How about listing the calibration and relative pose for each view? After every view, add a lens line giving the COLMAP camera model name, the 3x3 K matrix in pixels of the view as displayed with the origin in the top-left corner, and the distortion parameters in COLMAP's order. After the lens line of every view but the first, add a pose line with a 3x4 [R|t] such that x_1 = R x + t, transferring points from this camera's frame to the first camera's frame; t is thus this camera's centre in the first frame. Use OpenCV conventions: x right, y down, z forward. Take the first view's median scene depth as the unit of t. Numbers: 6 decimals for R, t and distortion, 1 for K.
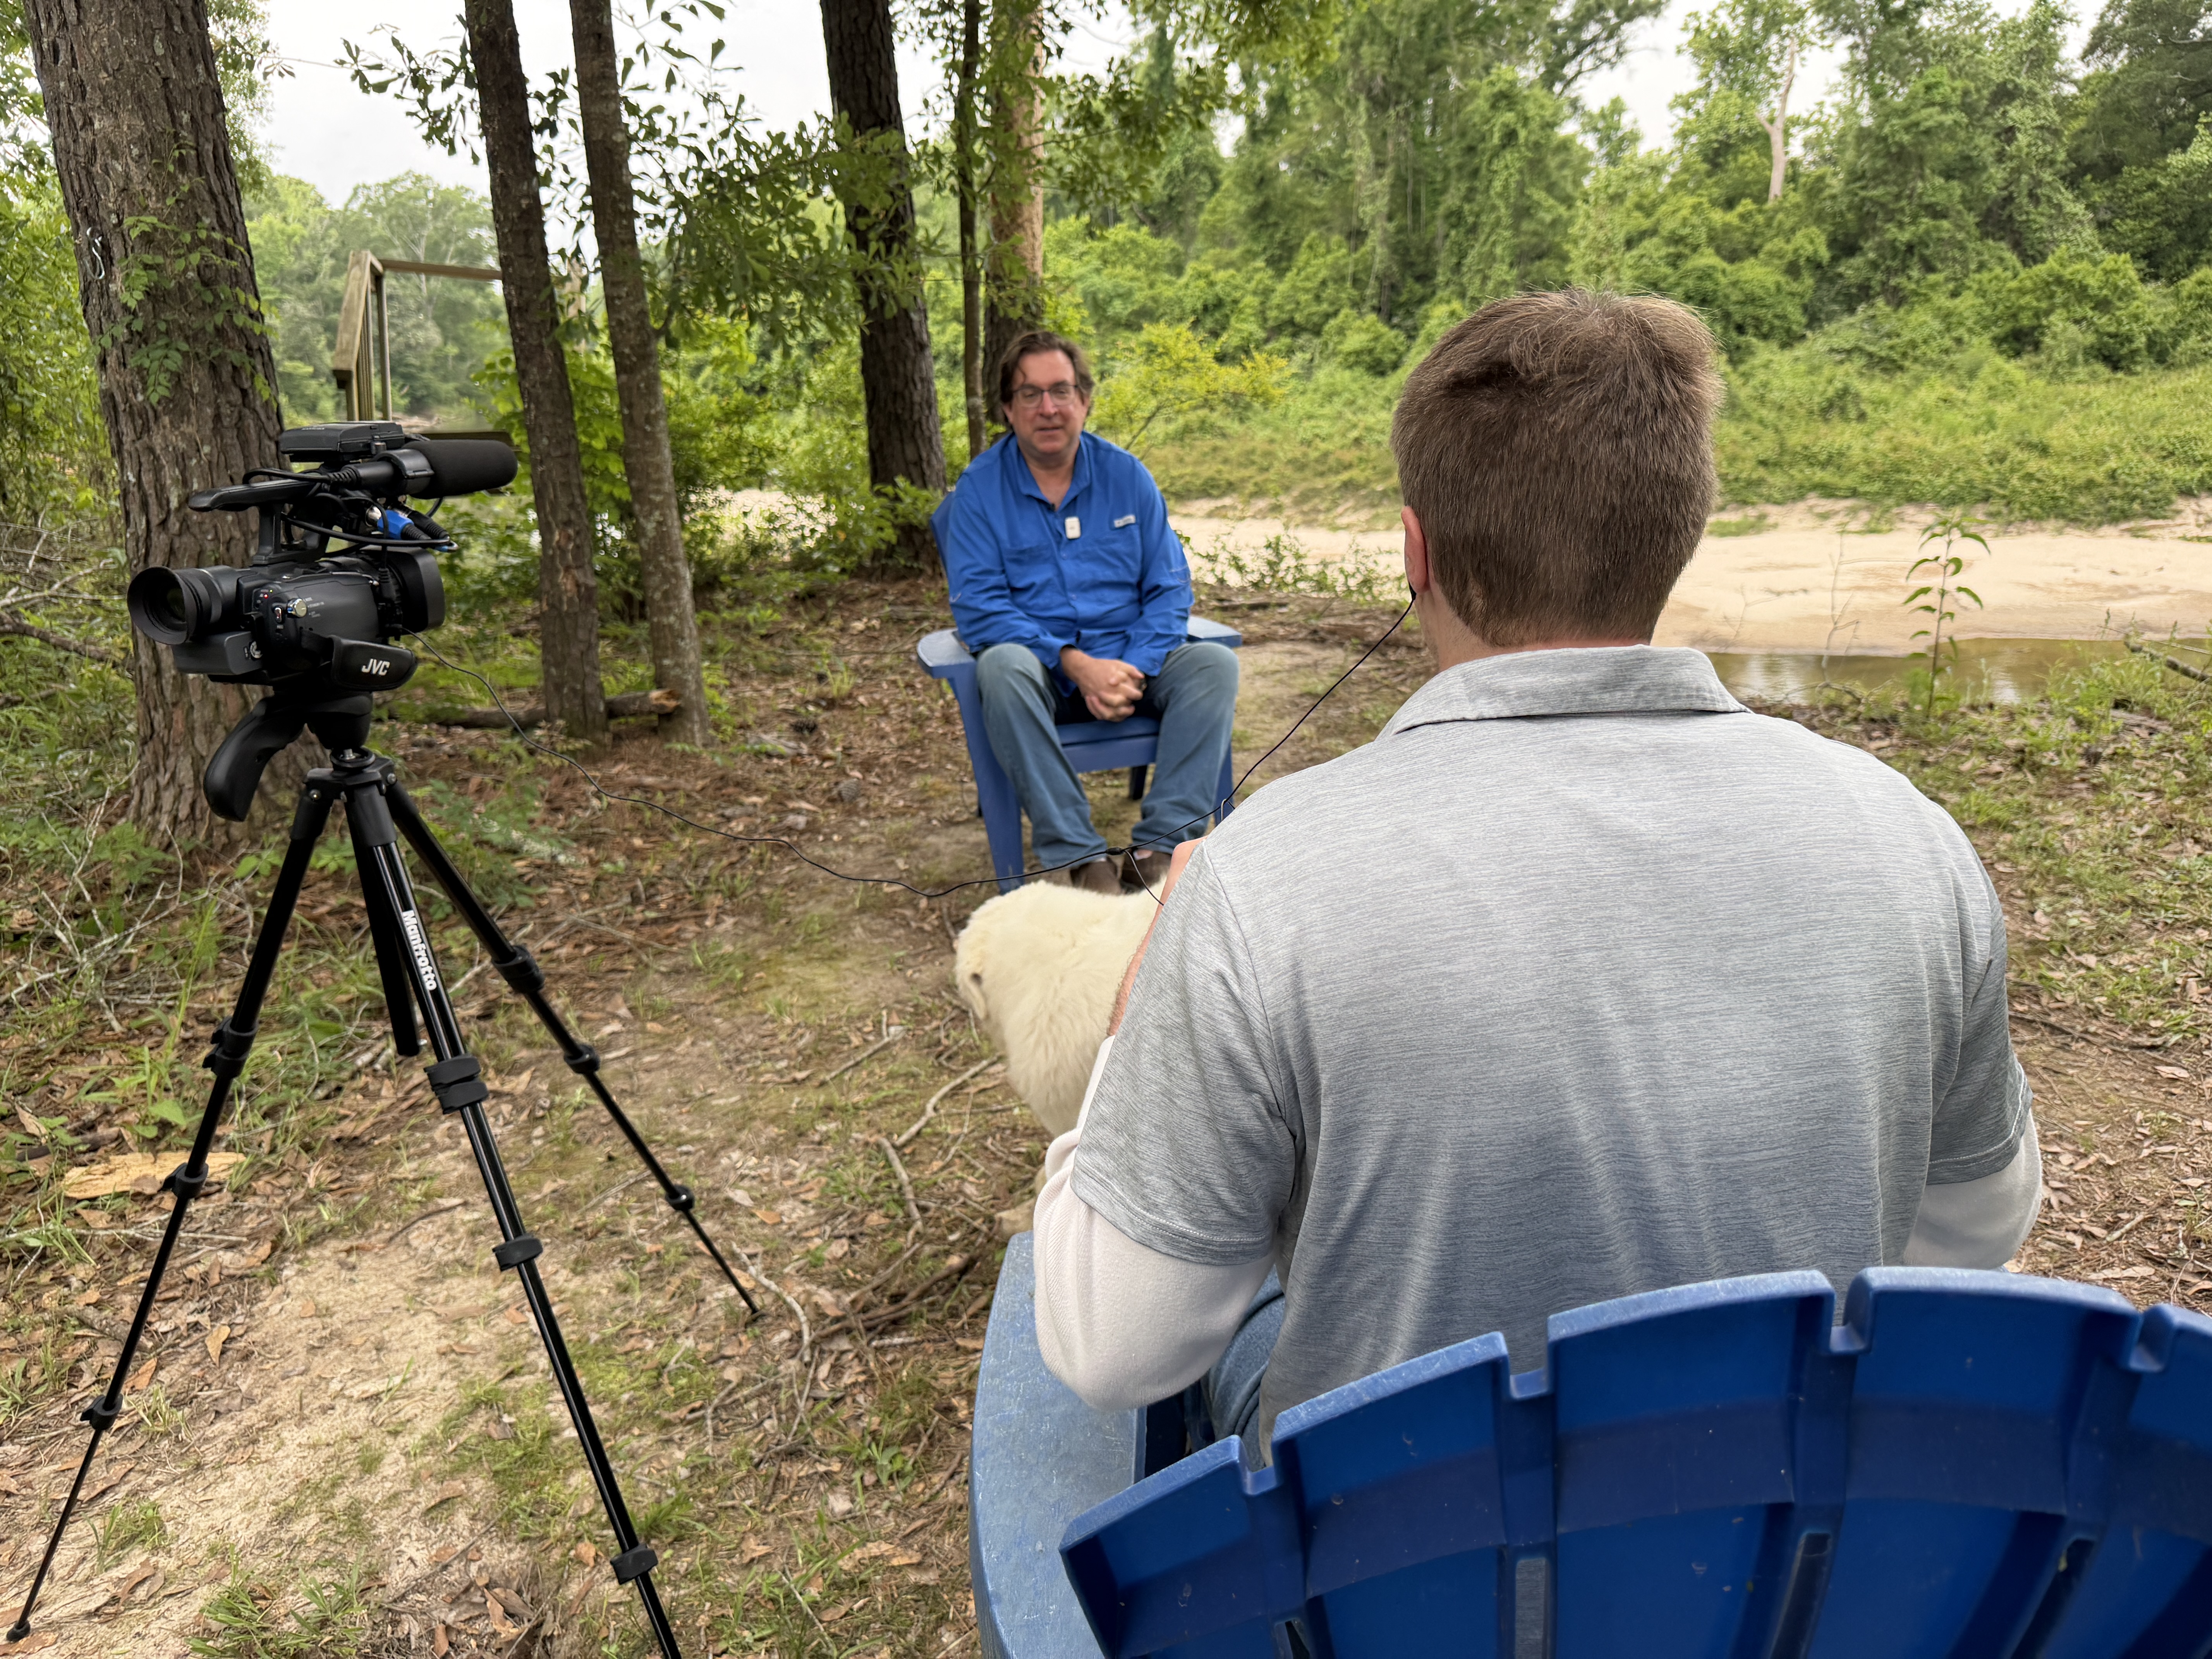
lens RADIAL K [[1535.8, 0, 1107.4], [0, 1535.8, 830.9], [0, 0, 1]] dist [-0.003840, -0.004408]
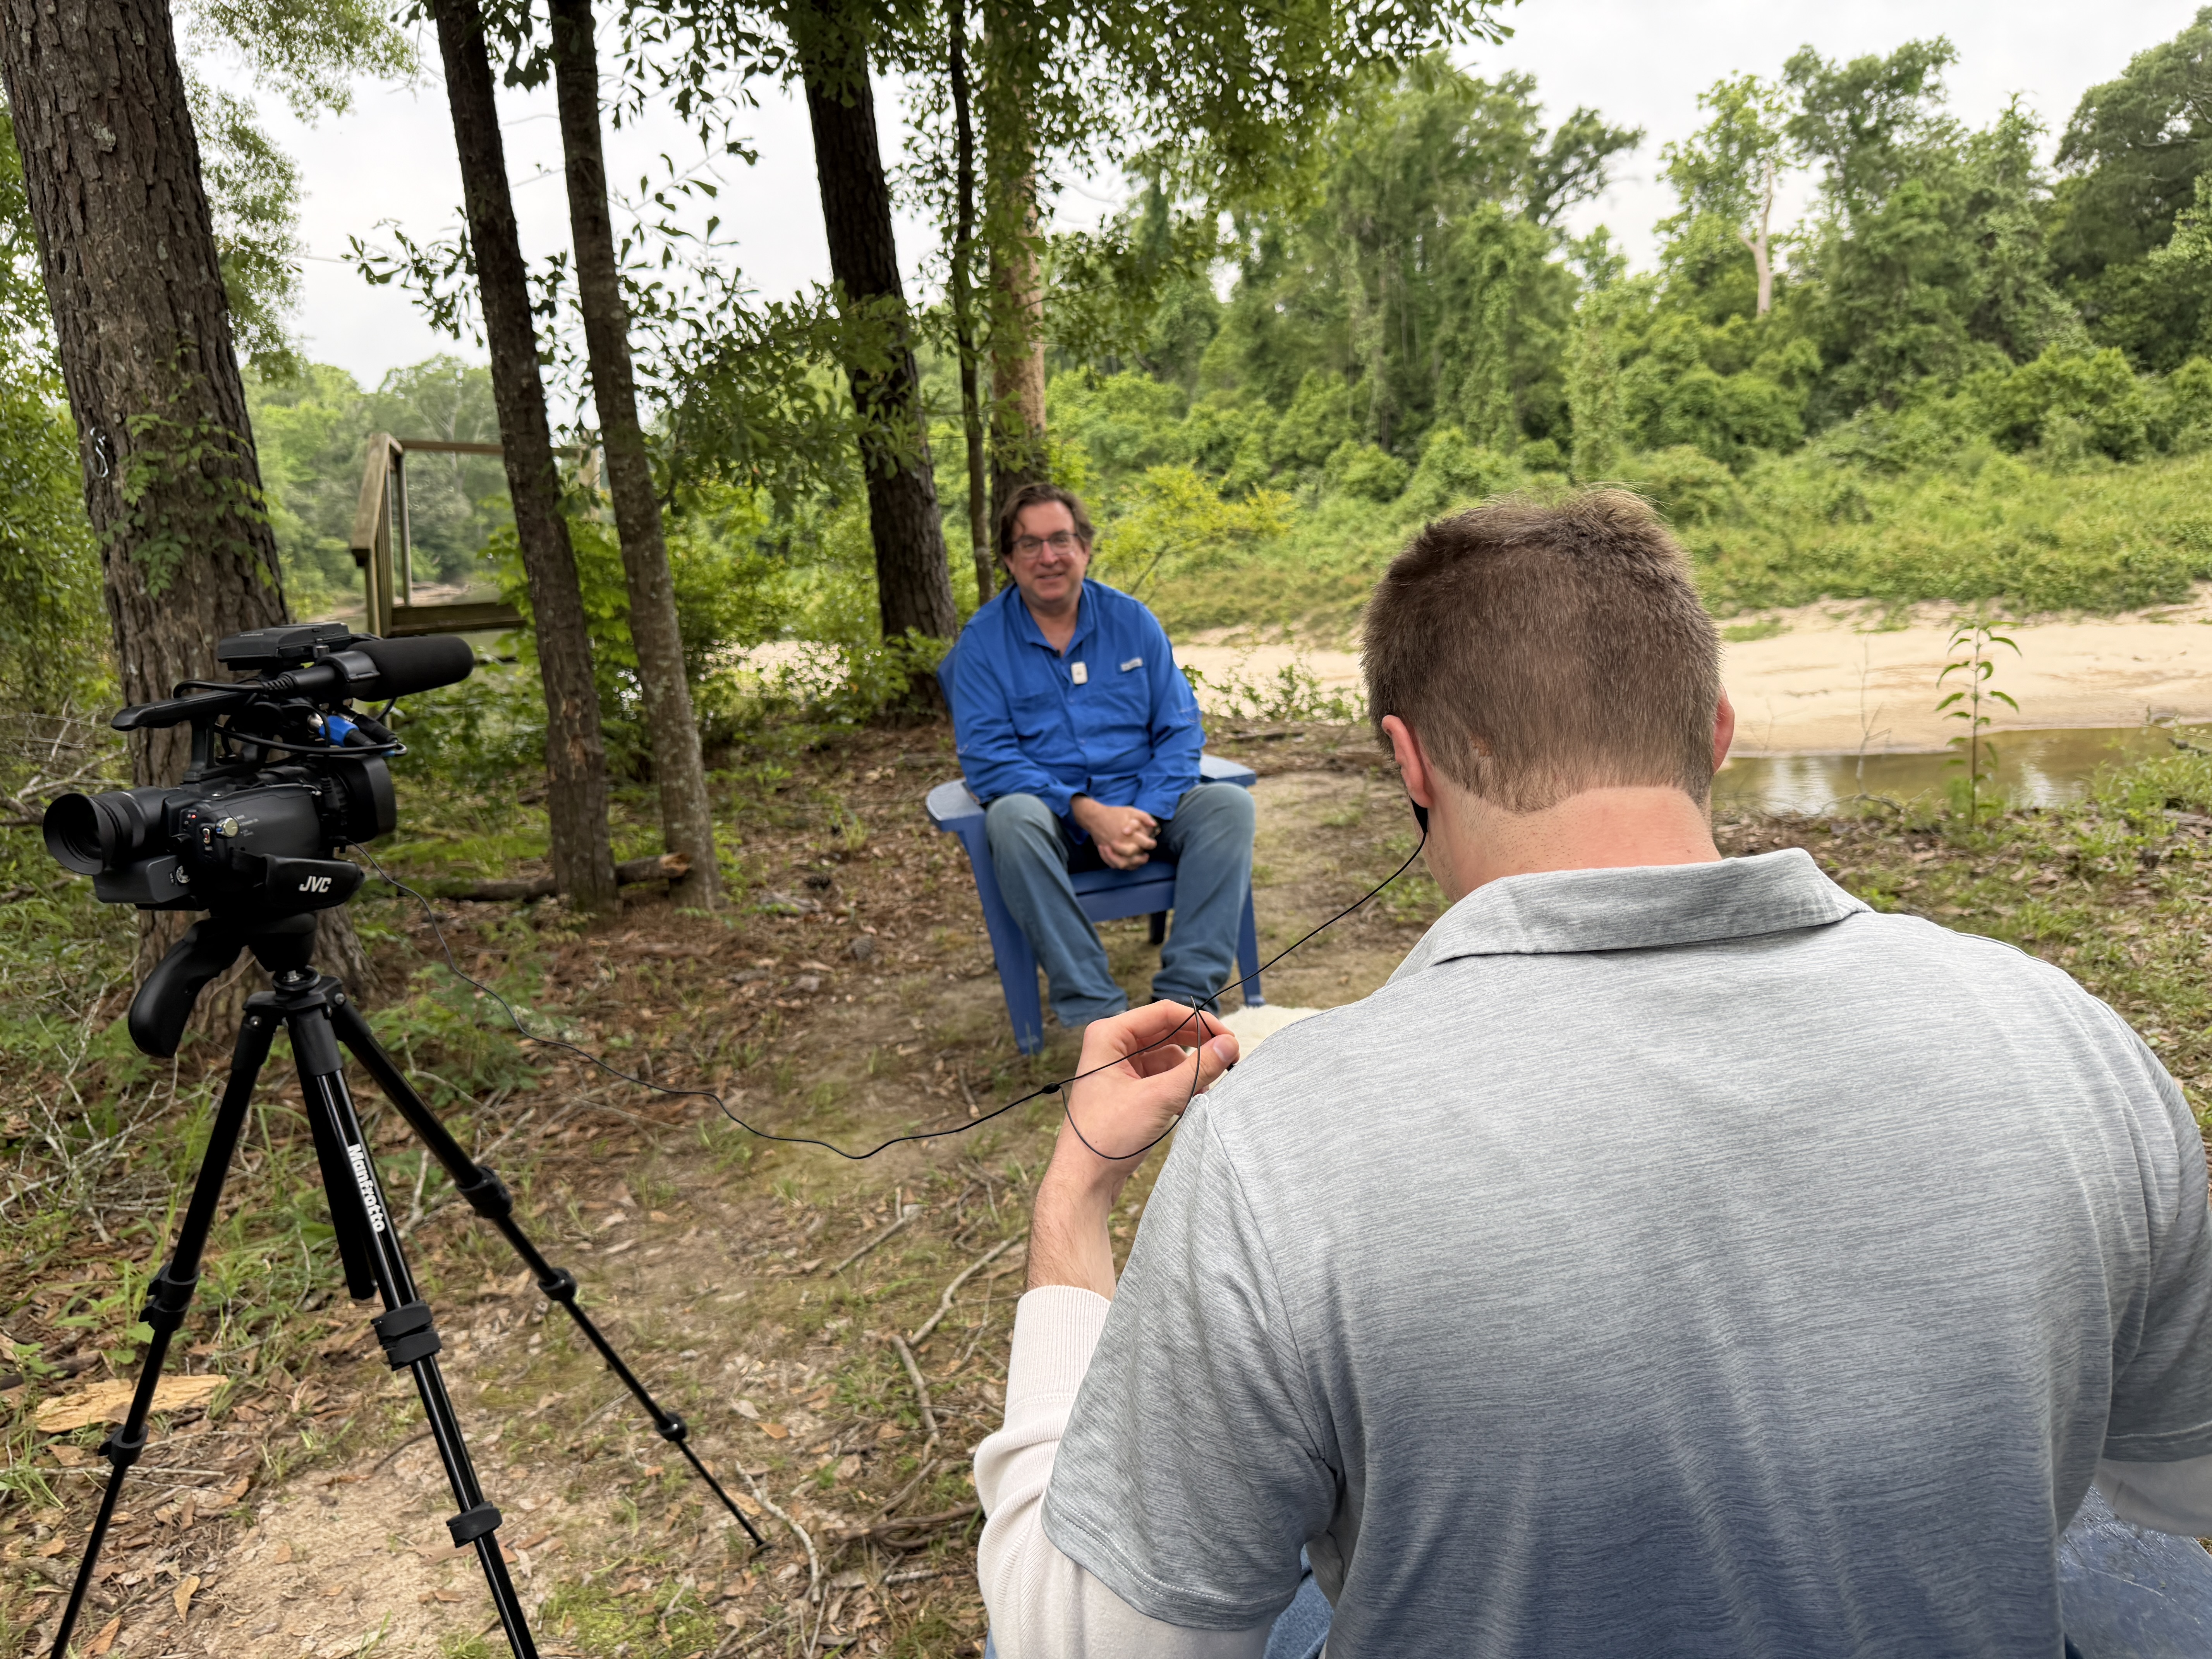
lens RADIAL K [[1538.2, 0, 1101.4], [0, 1538.2, 830.3], [0, 0, 1]] dist [-0.004424, -0.005404]
pose [[0.998829, -0.044130, -0.019834, 0.005645], [0.042273, 0.995406, -0.085907, -0.011611], [0.023534, 0.084968, 0.996106, 0.023791]]
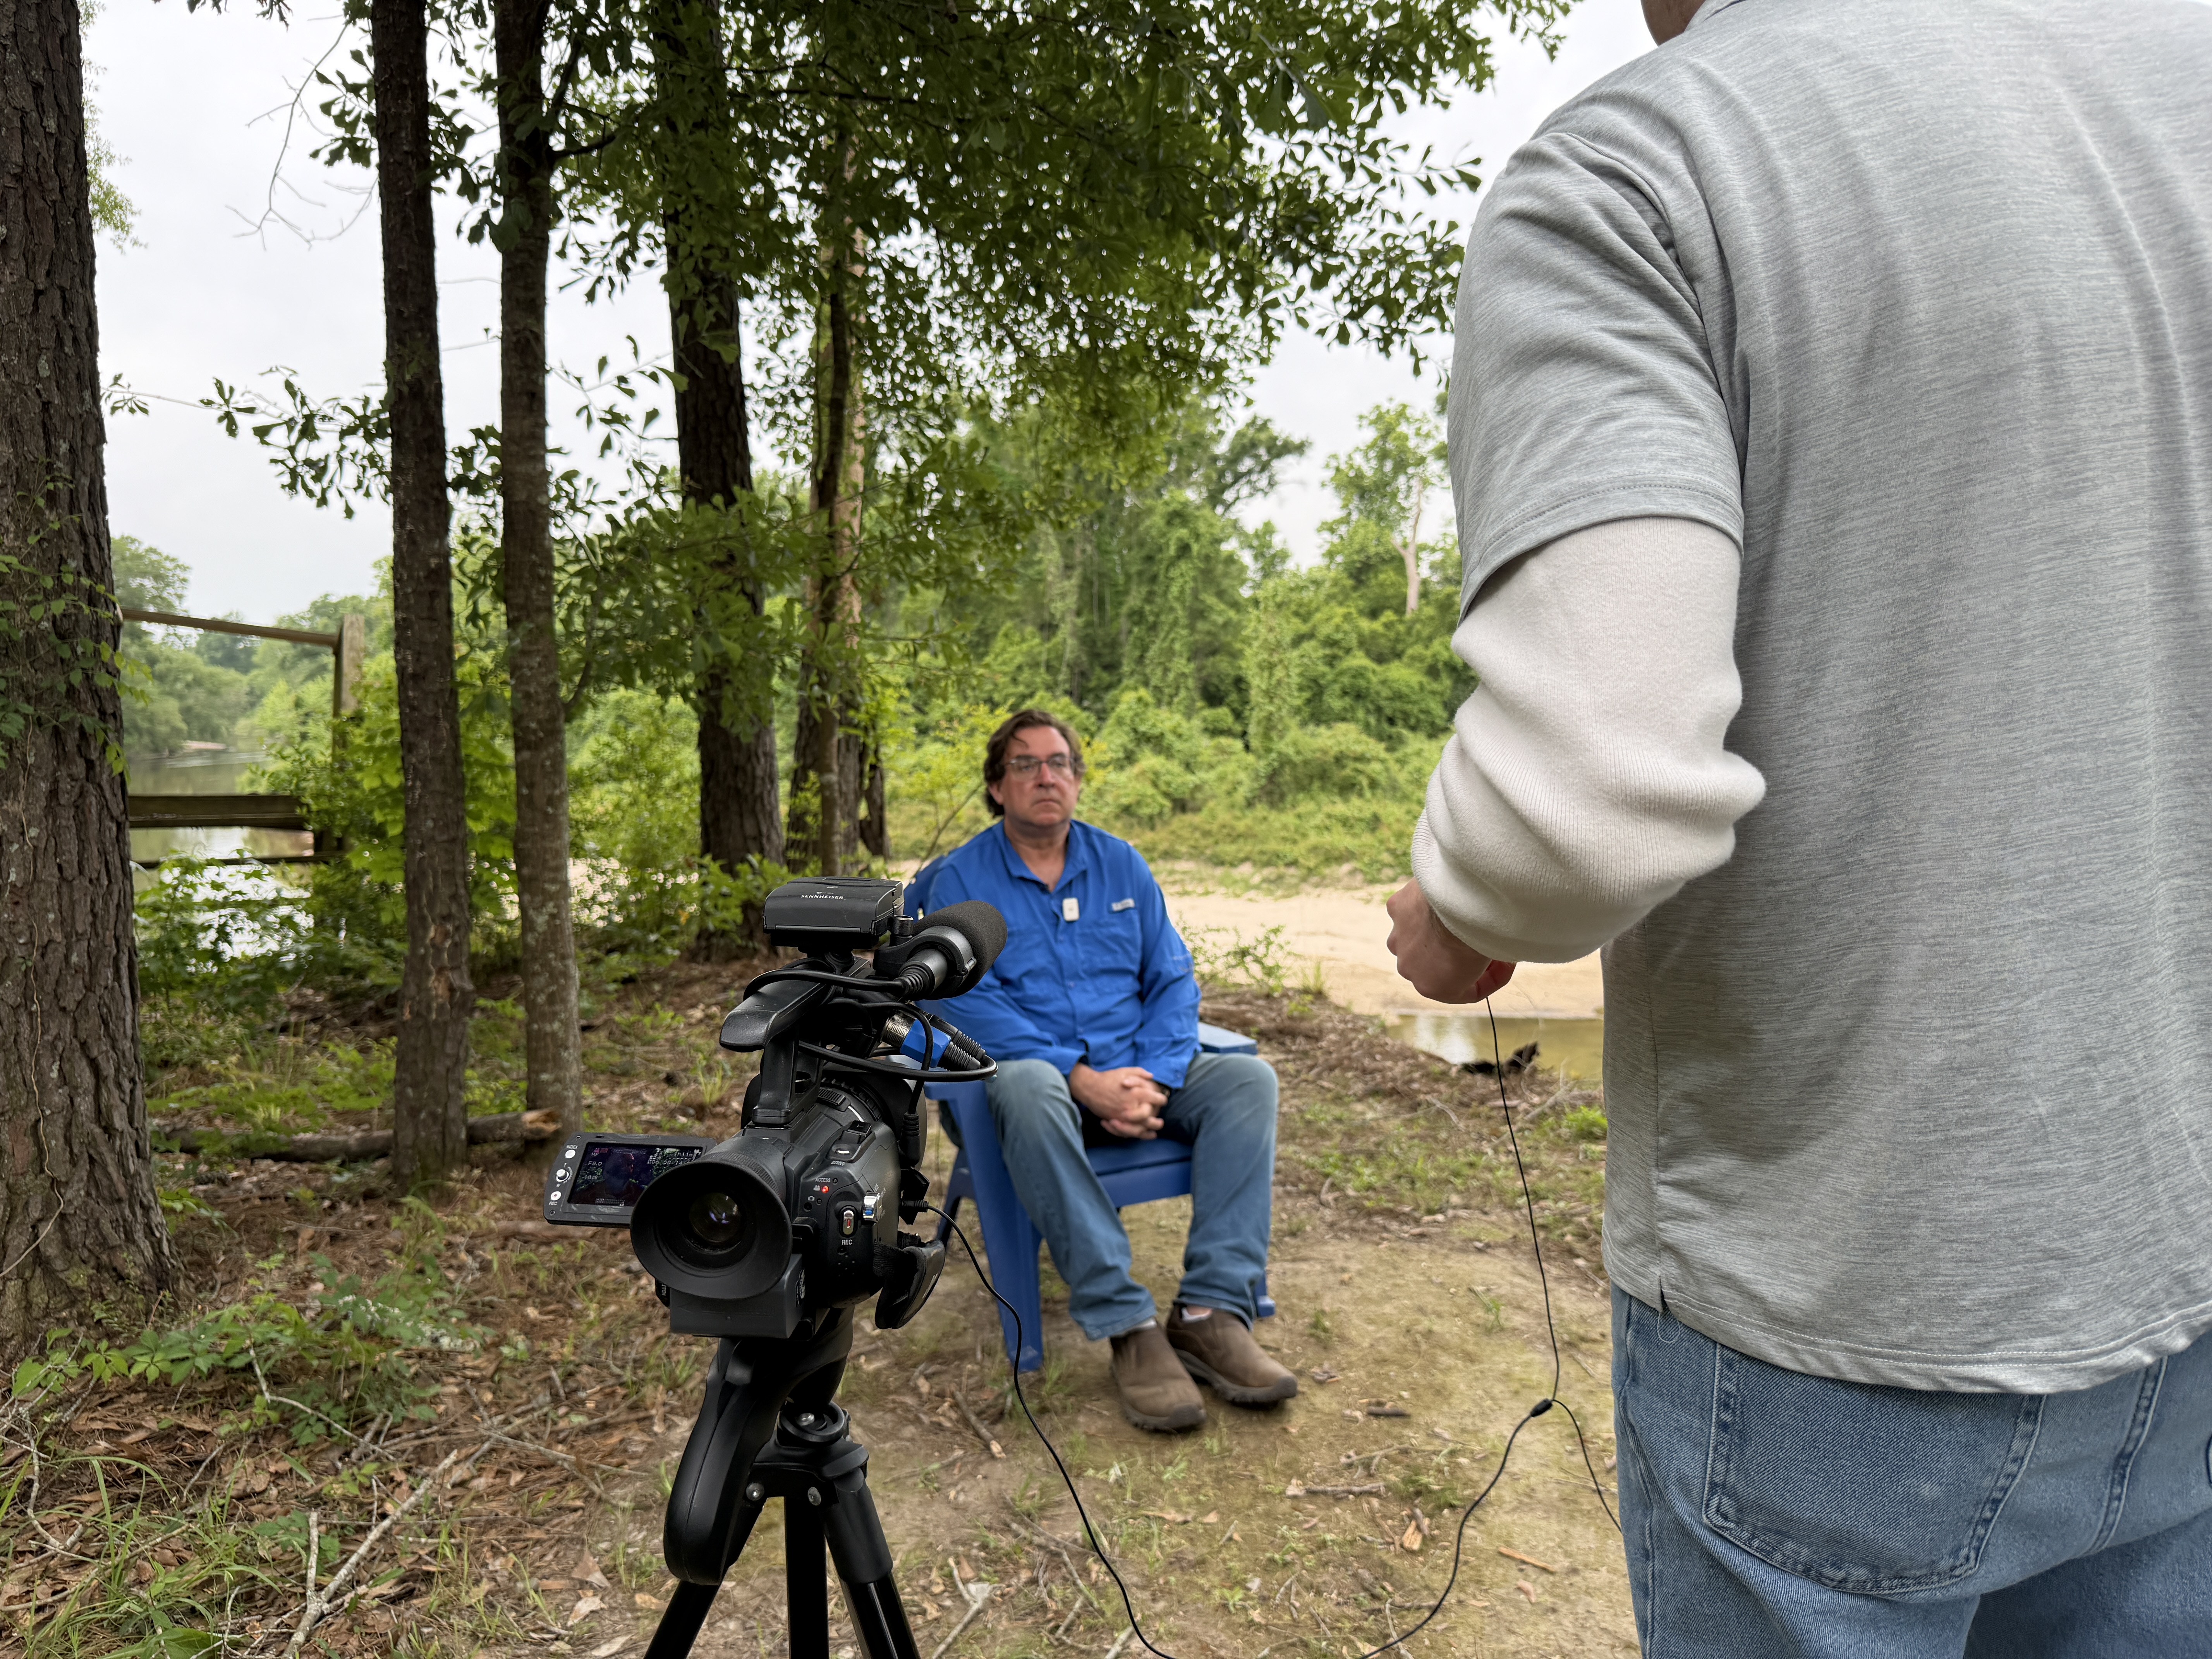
lens RADIAL K [[1510.2, 0, 1089.1], [0, 1510.2, 857.9], [0, 0, 1]] dist [0.131008, -0.217553]
pose [[0.982968, 0.014978, 0.183165, -0.156355], [0.024740, 0.976817, -0.212643, -0.042628], [-0.182104, 0.213553, 0.959809, 0.110798]]
